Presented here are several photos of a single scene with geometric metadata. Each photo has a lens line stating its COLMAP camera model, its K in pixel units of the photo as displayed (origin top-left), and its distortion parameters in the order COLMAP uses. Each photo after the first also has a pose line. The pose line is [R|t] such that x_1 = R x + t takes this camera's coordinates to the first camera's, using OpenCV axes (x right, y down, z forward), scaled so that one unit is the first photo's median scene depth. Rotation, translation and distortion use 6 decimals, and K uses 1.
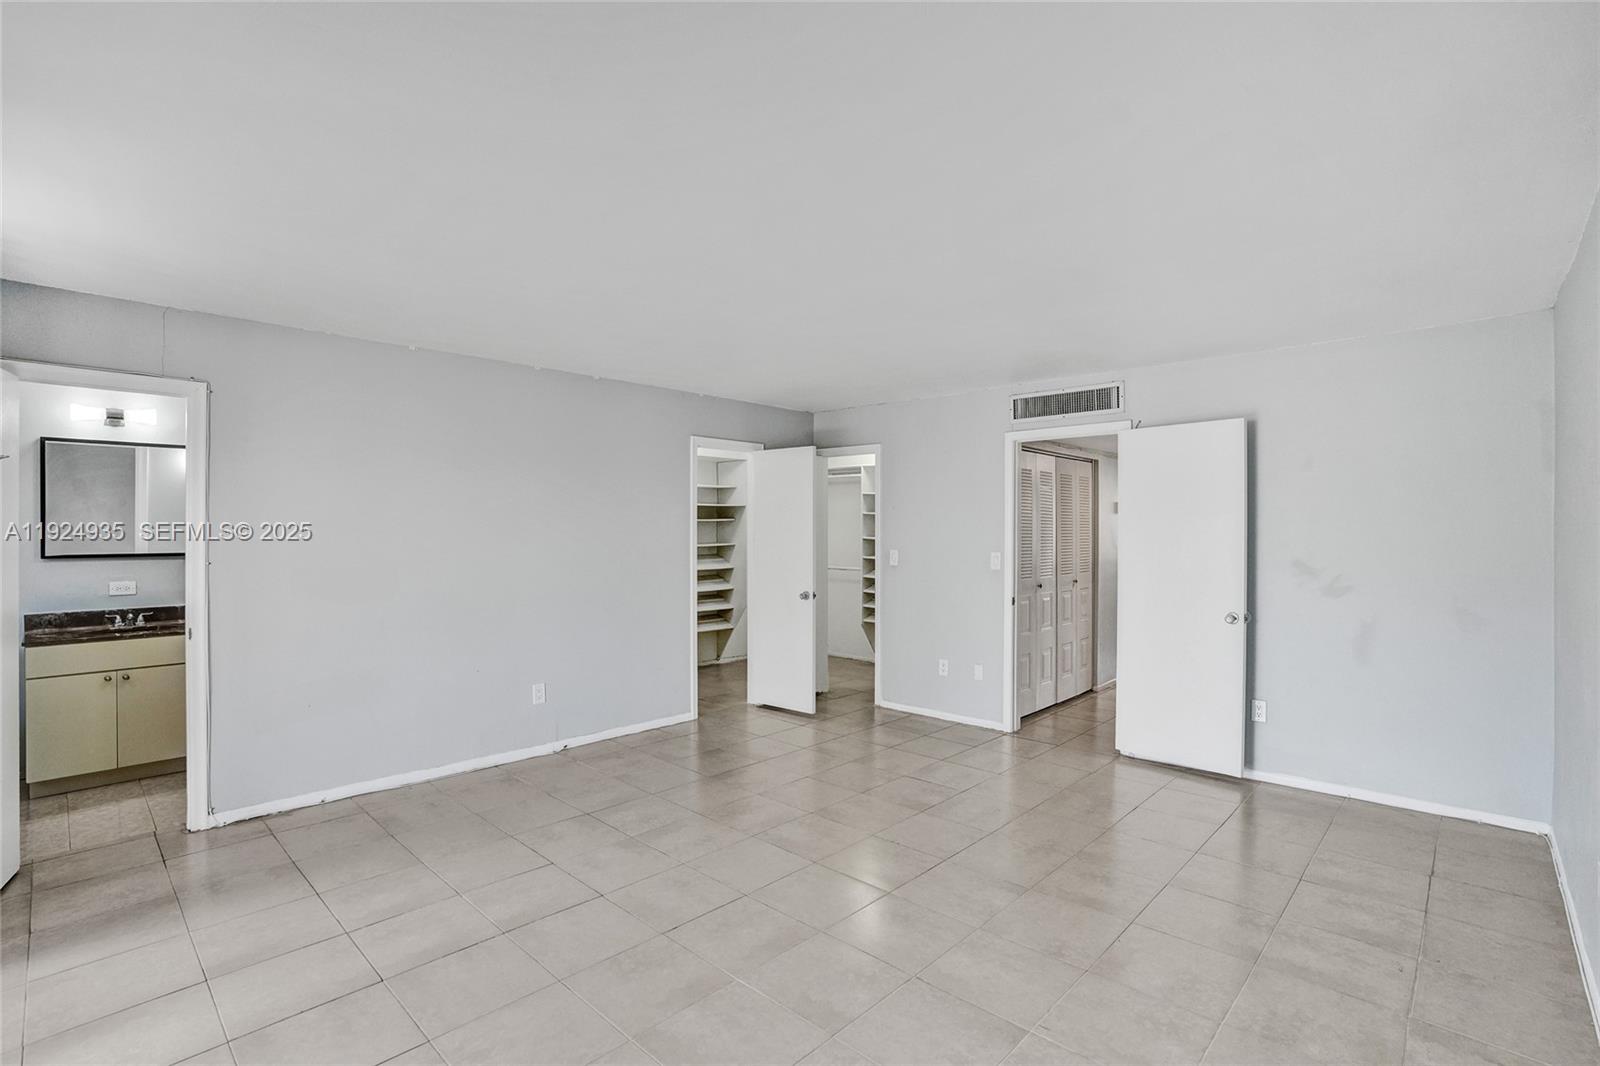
lens RADIAL K [[740.1, 0, 799.0], [0, 740.1, 528.2], [0, 0, 1]] dist [-0.073071, 0.027326]
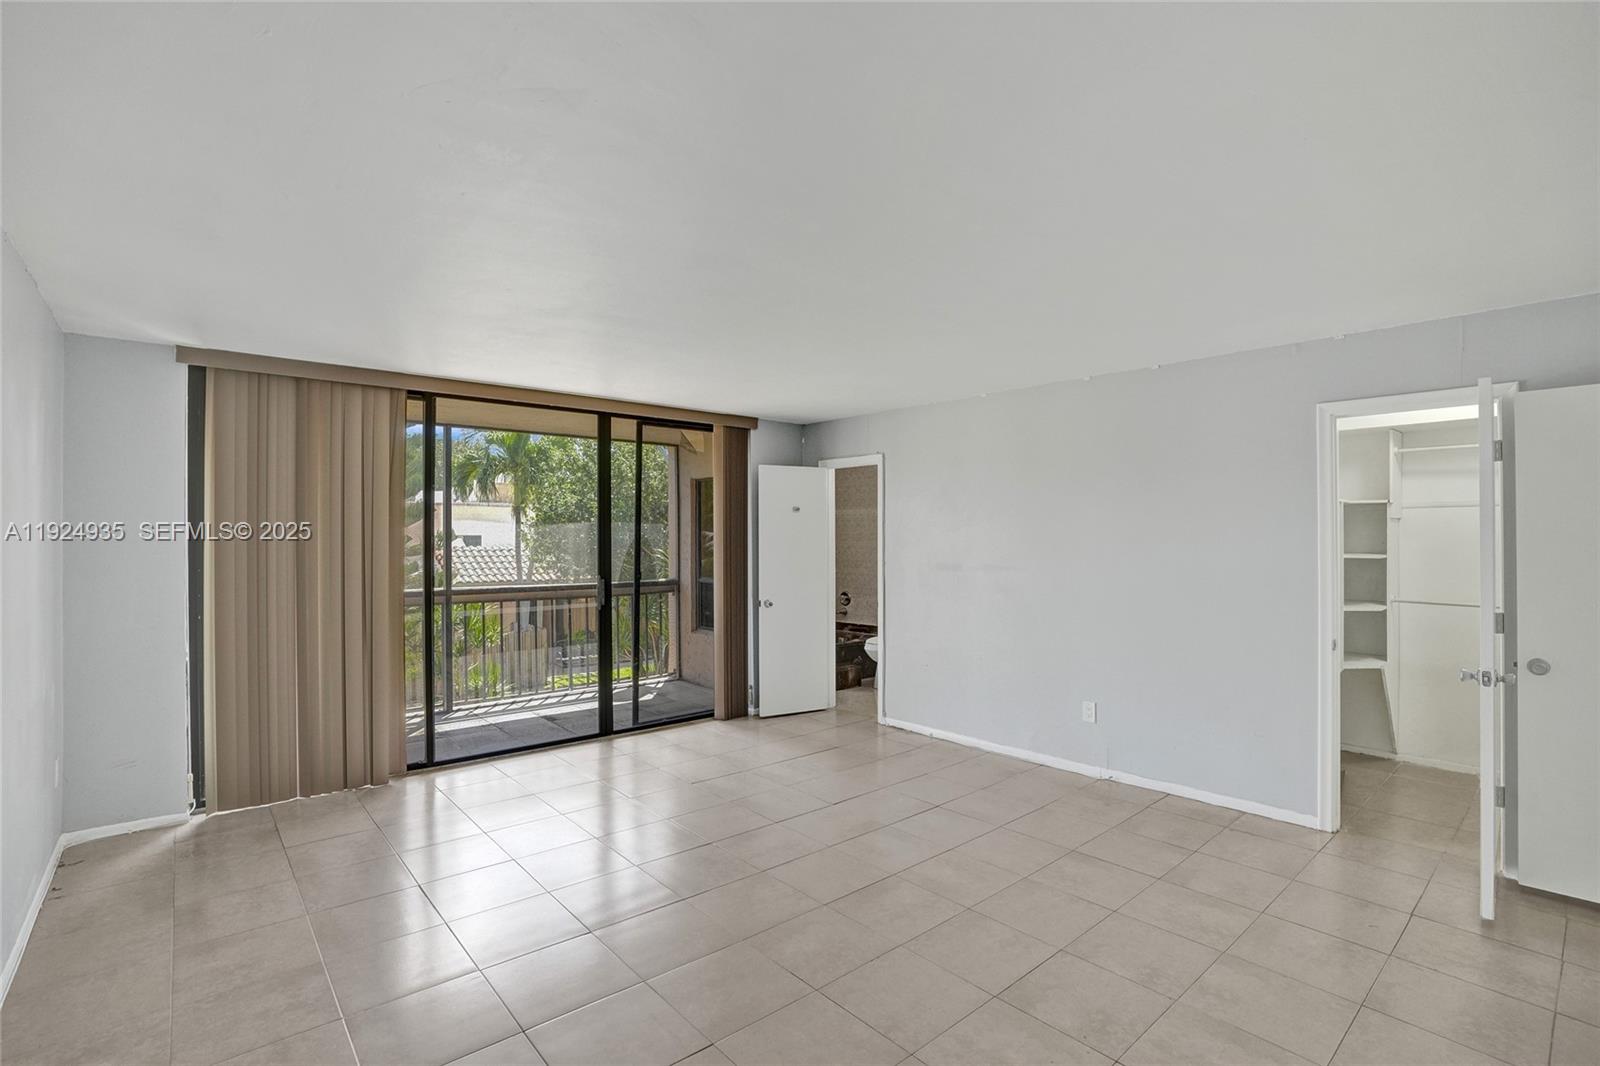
lens RADIAL K [[740.1, 0, 799.0], [0, 740.1, 528.2], [0, 0, 1]] dist [-0.073071, 0.027326]
pose [[-0.093920, -0.012133, -0.995506, 0.649410], [0.008518, 0.999879, -0.012990, -0.010045], [0.995543, -0.009700, -0.093805, 0.702977]]
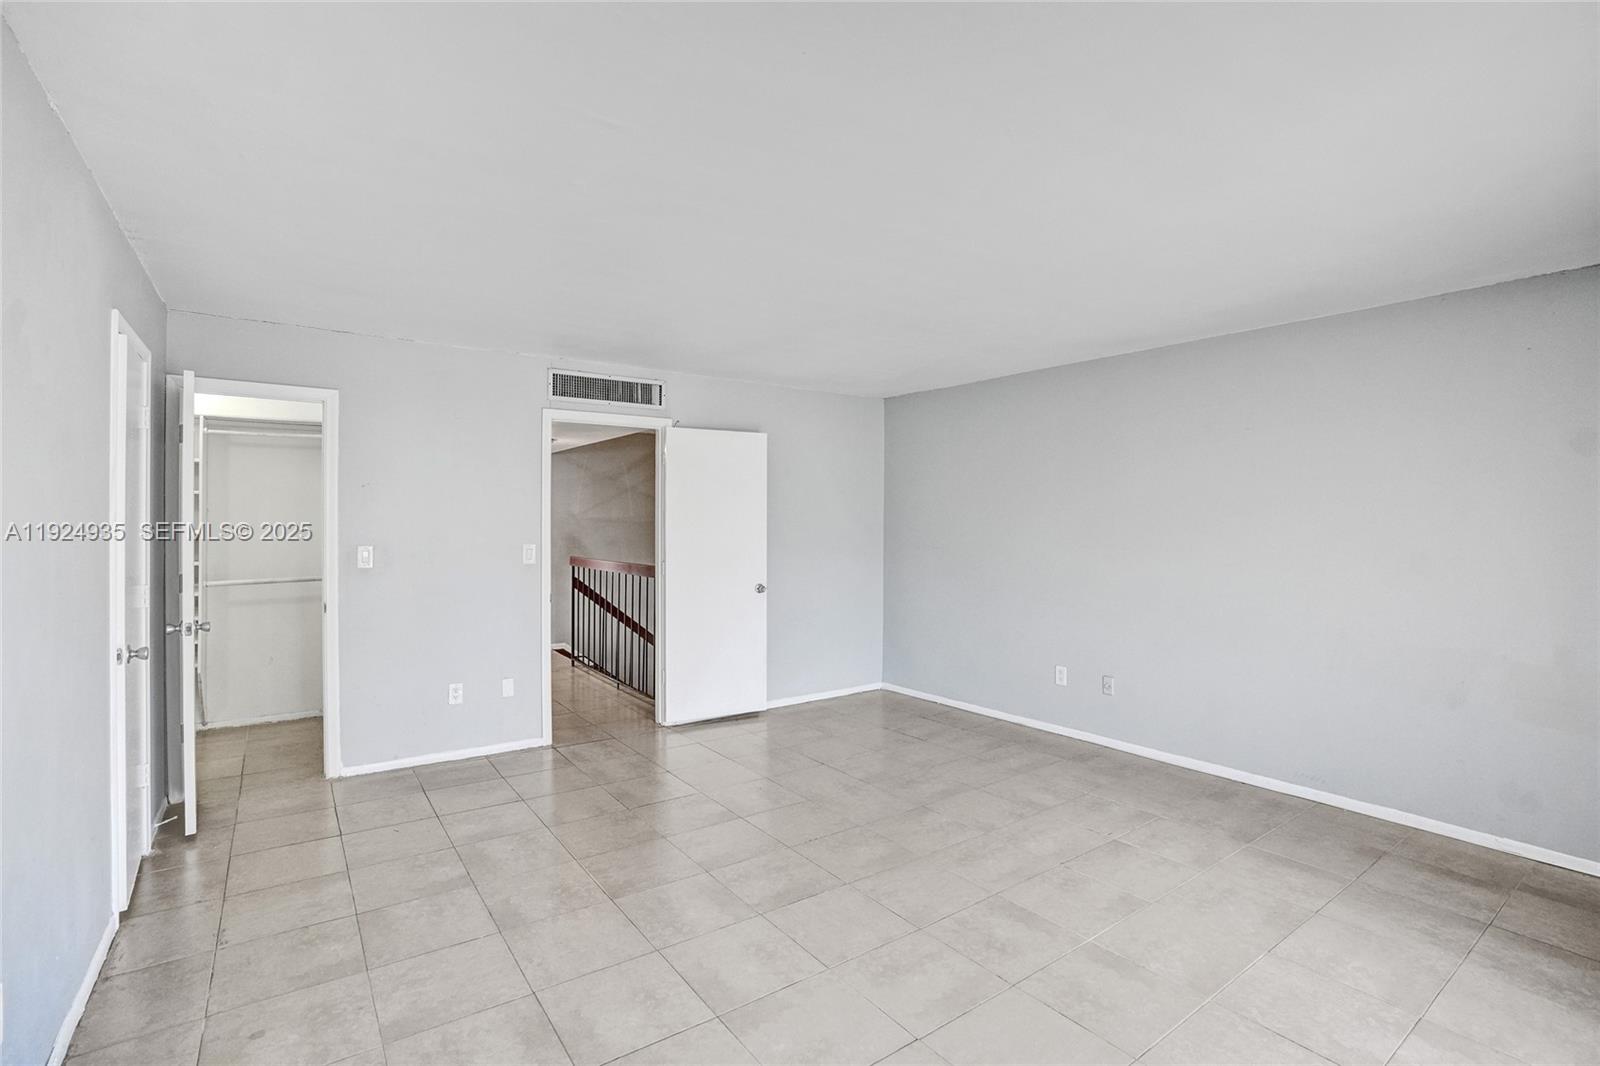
lens RADIAL K [[740.1, 0, 799.0], [0, 740.1, 528.2], [0, 0, 1]] dist [-0.073071, 0.027326]
pose [[0.187382, -0.011390, 0.982221, -0.585723], [-0.009407, 0.999866, 0.013389, -0.000985], [-0.982242, -0.011748, 0.187250, 0.591460]]
